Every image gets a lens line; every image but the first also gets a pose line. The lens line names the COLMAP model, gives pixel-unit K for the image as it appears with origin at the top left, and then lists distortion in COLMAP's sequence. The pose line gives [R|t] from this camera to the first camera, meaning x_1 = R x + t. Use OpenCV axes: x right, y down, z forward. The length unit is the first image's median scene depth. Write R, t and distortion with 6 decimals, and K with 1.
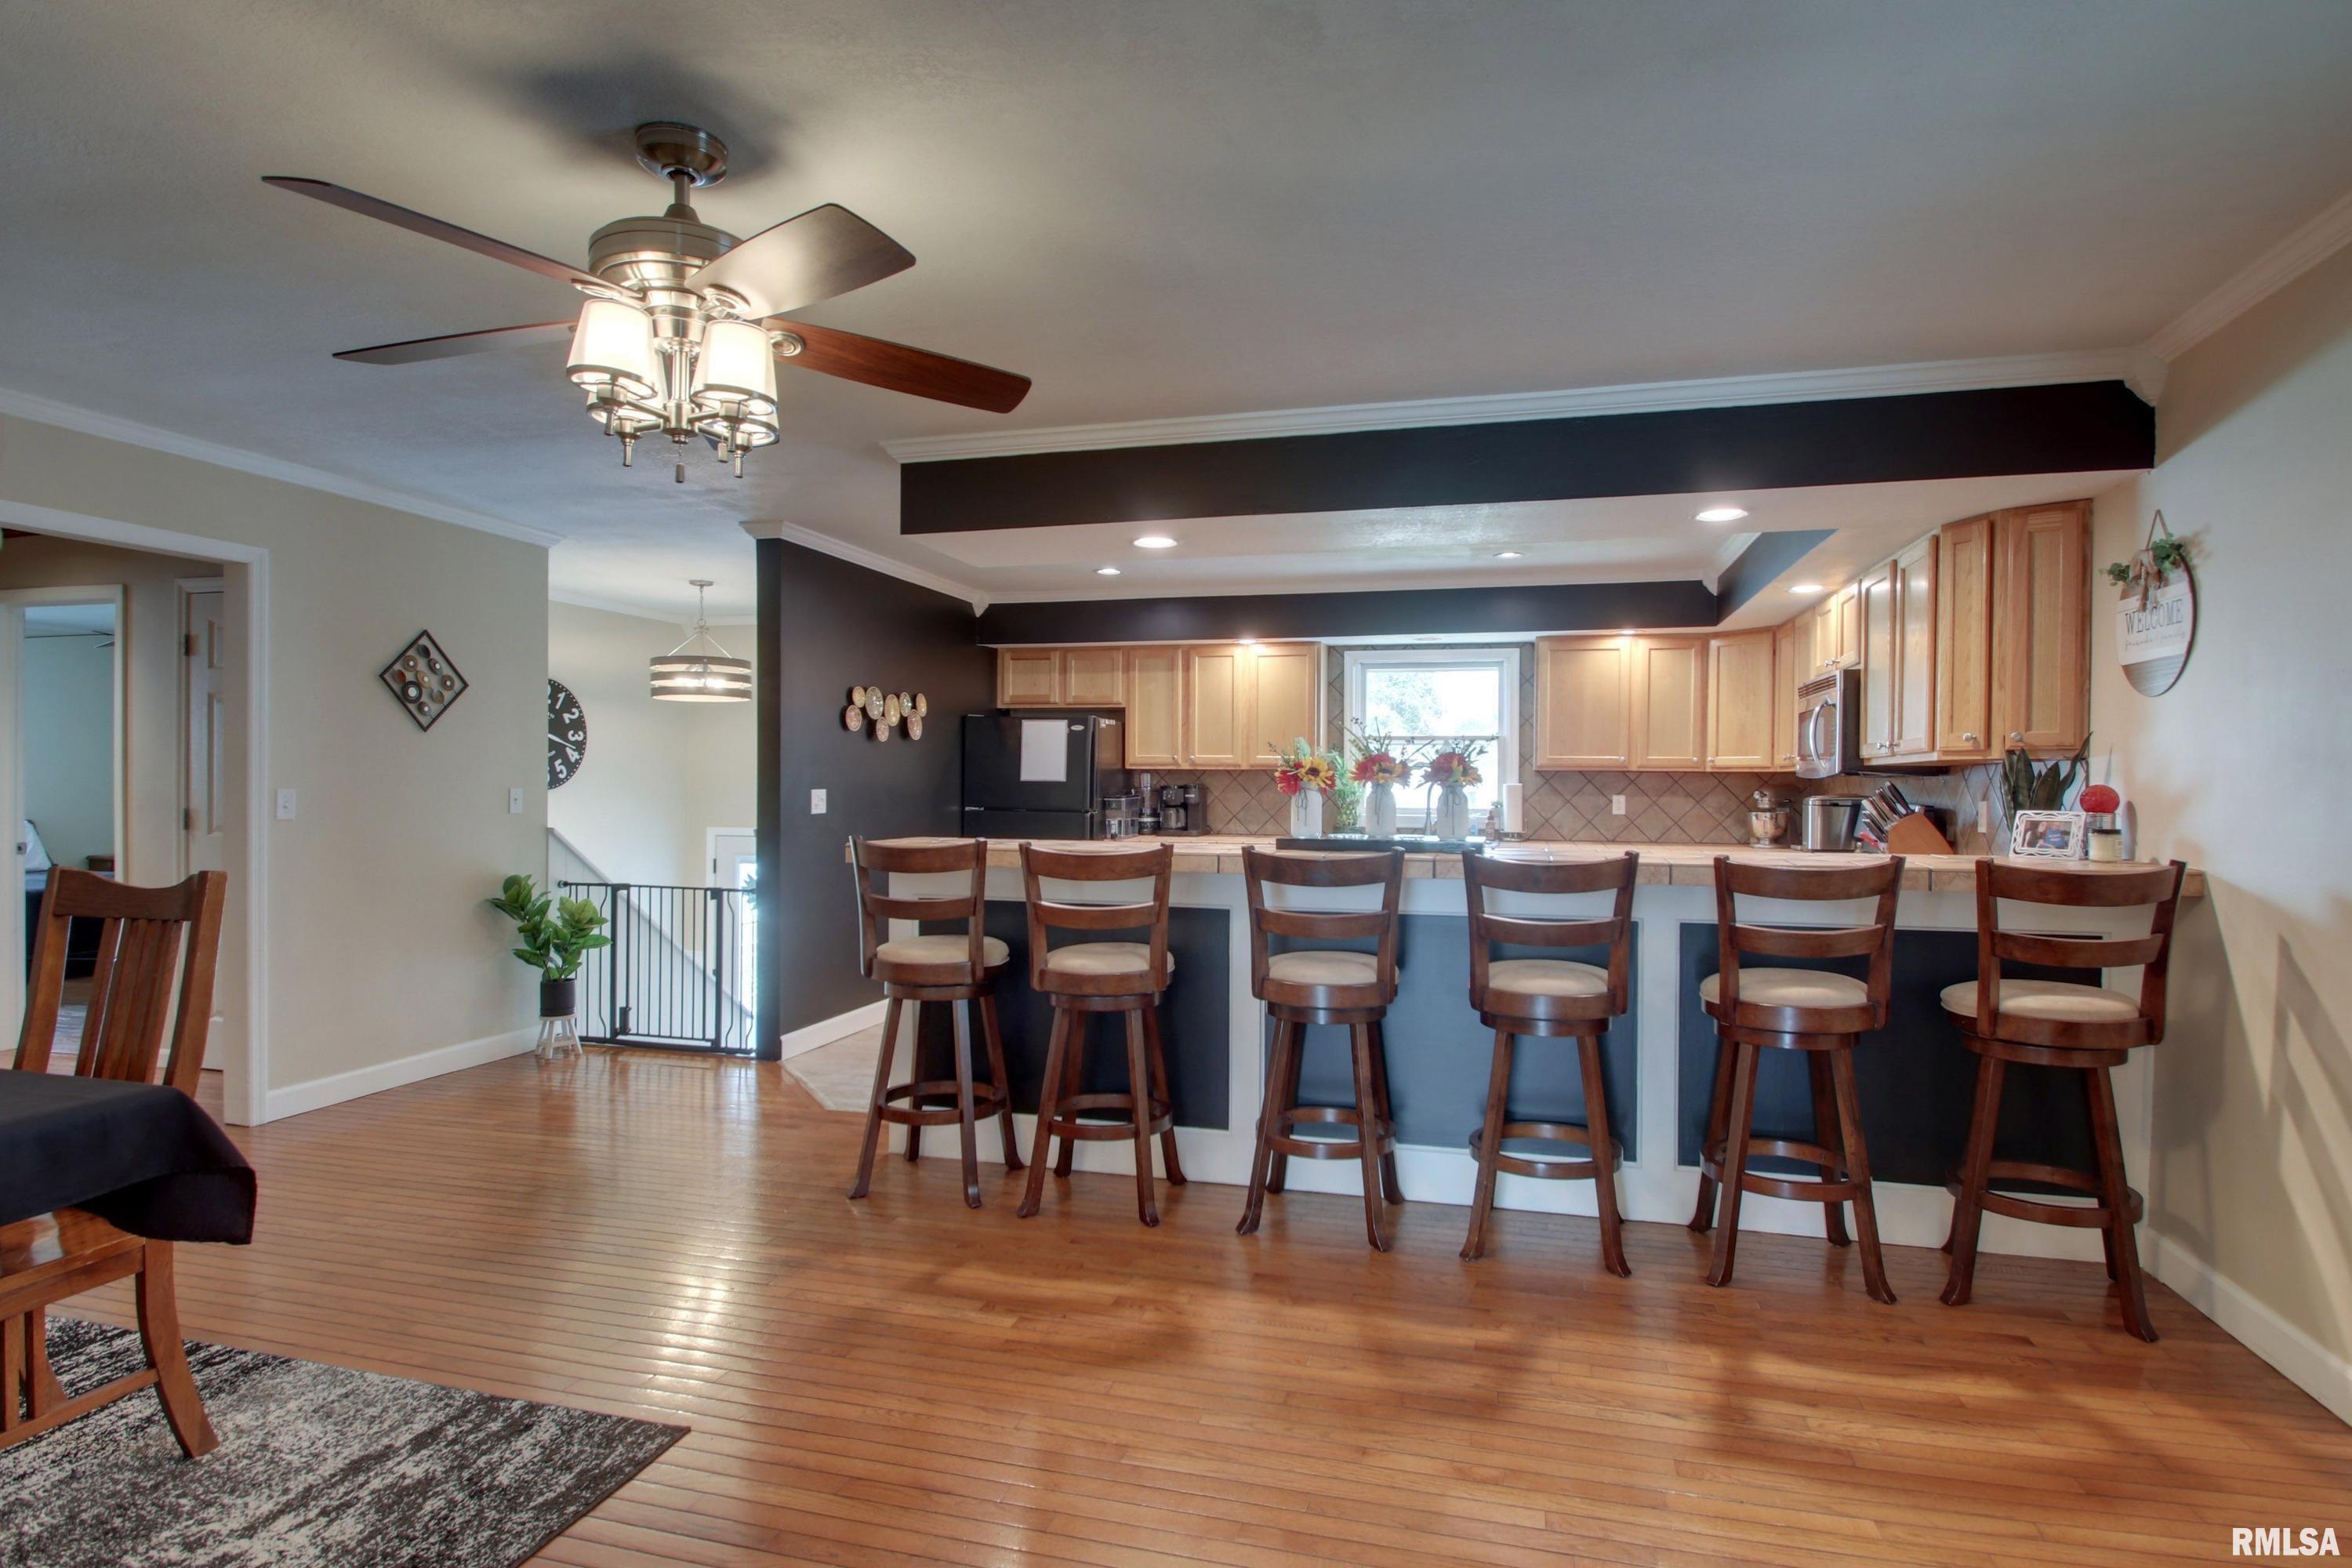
lens RADIAL K [[1175.7, 0, 1165.5], [0, 1175.7, 793.0], [0, 0, 1]] dist [0.004284, -0.012845]
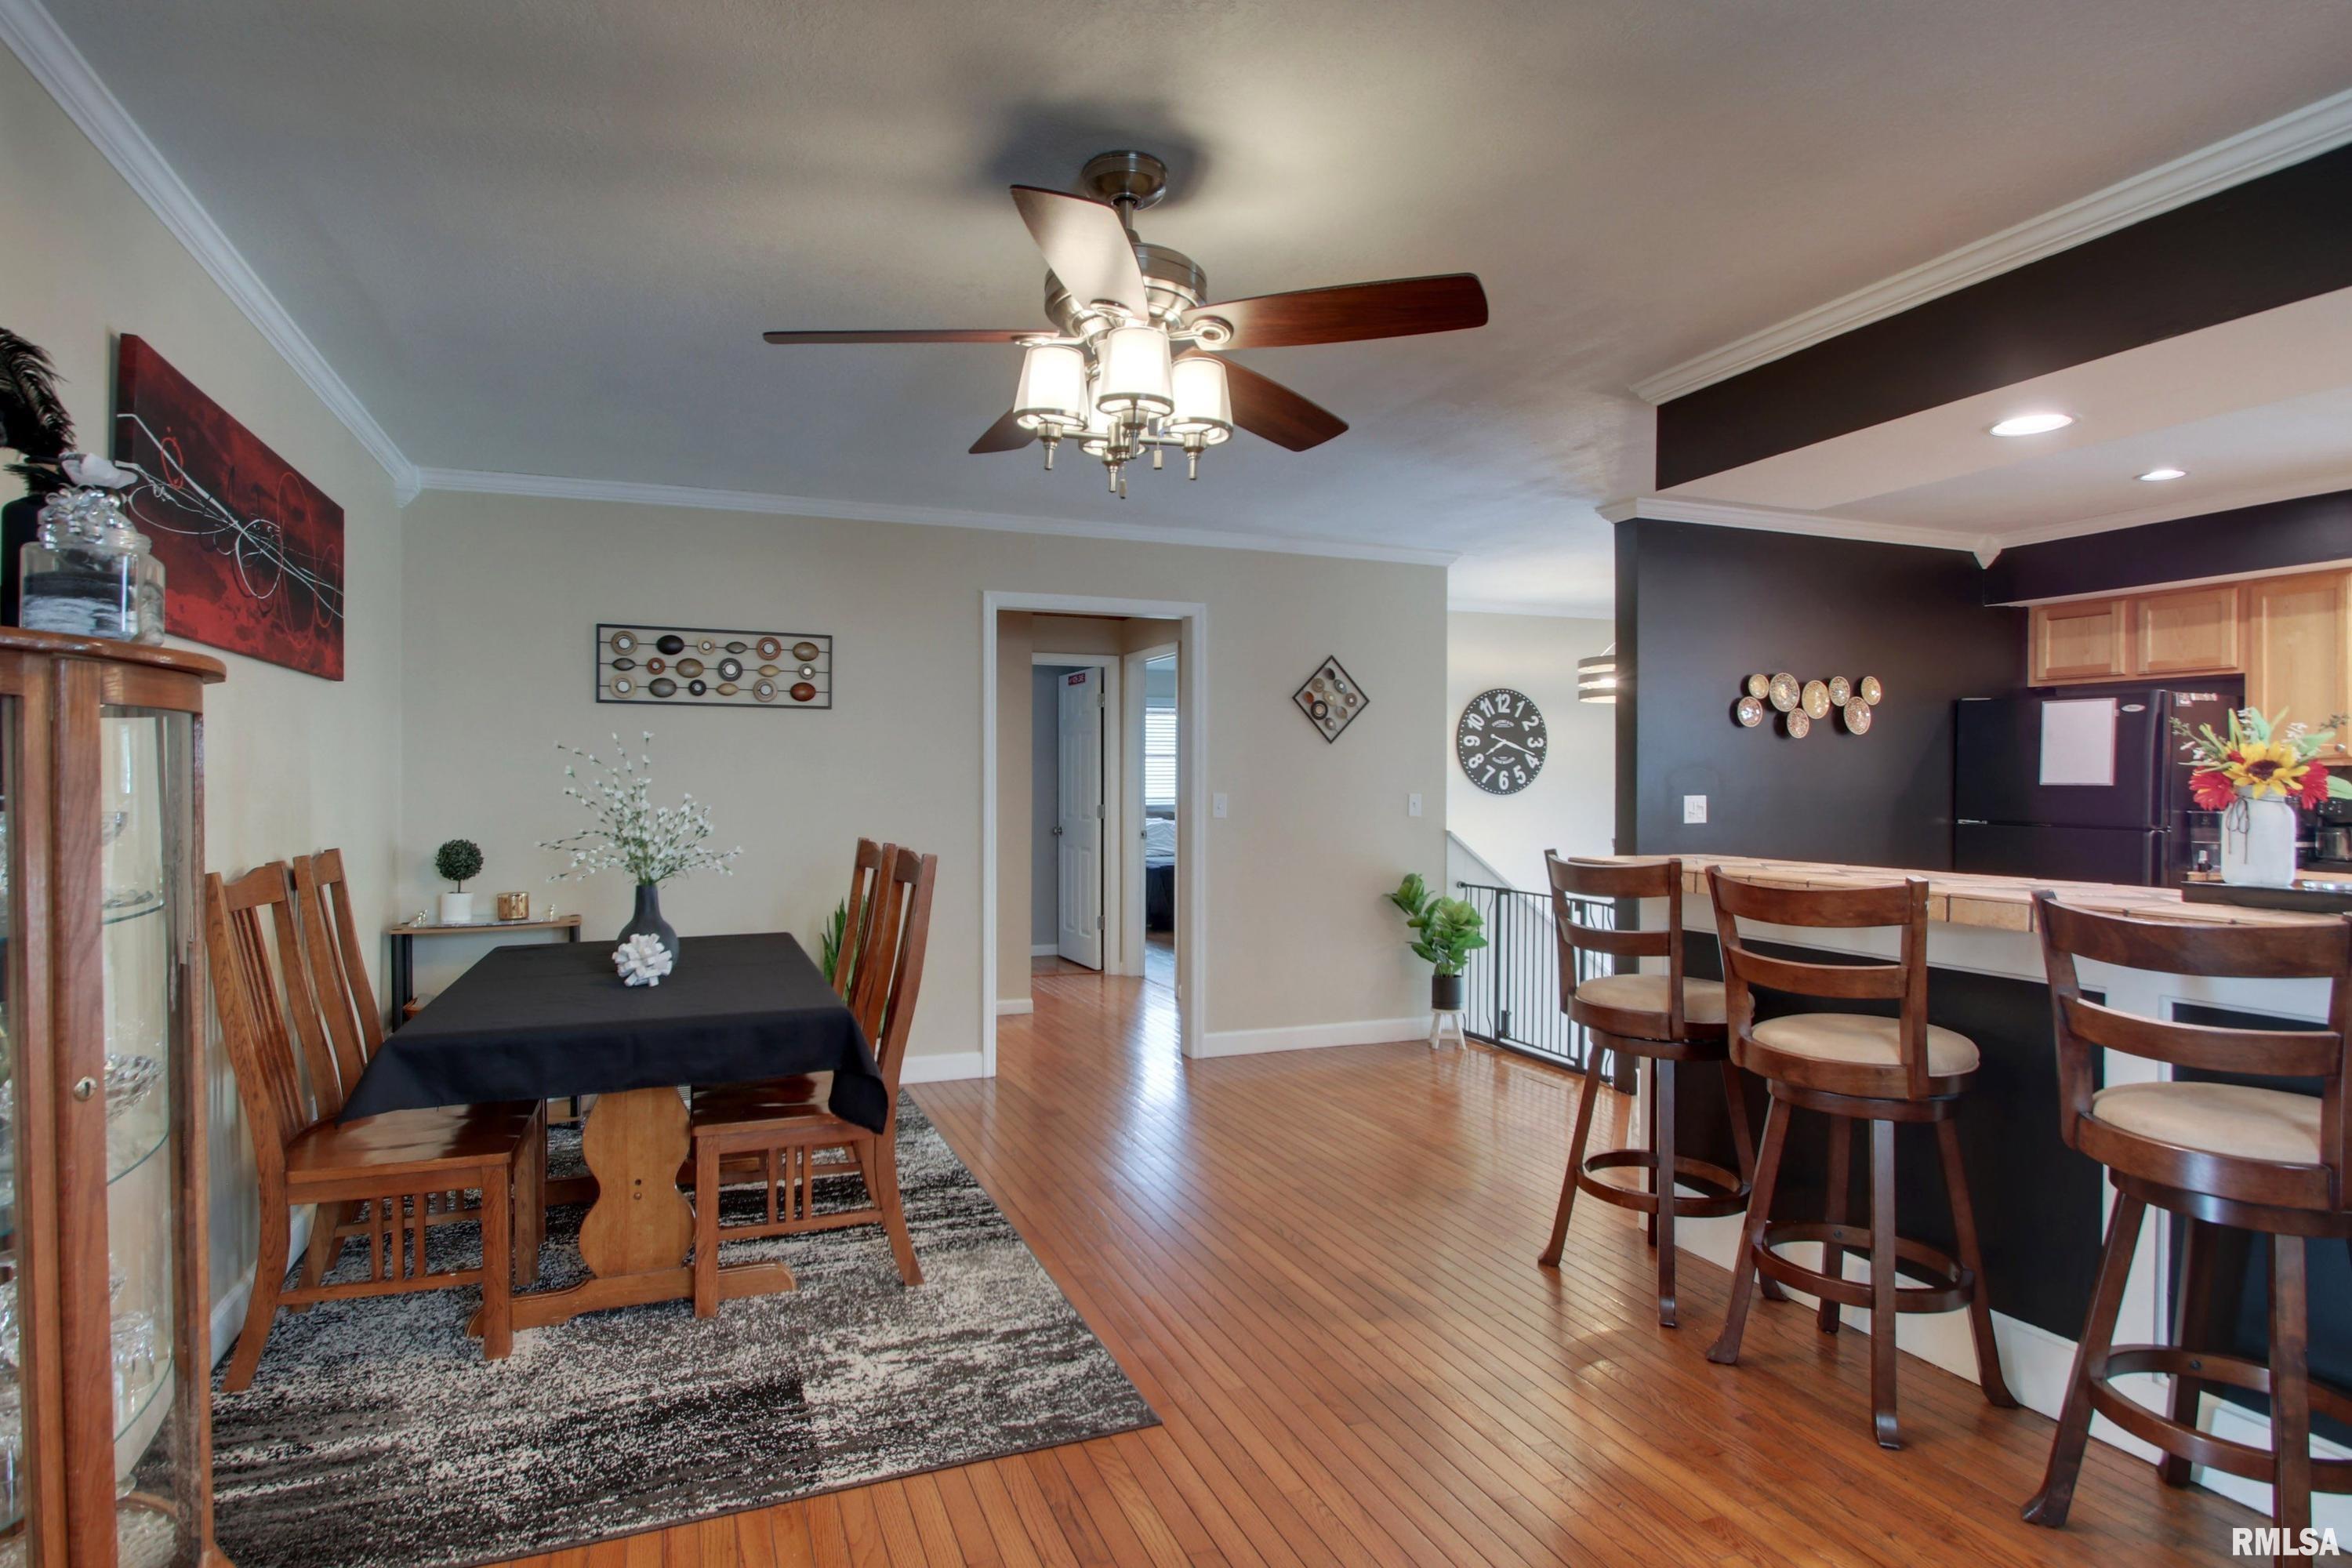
lens RADIAL K [[1175.7, 0, 1165.5], [0, 1175.7, 793.0], [0, 0, 1]] dist [0.004284, -0.012845]
pose [[0.599007, 0.002555, -0.800740, 0.177499], [-0.005740, 0.999983, -0.001104, -0.001783], [0.800723, 0.005258, 0.599011, 0.167137]]
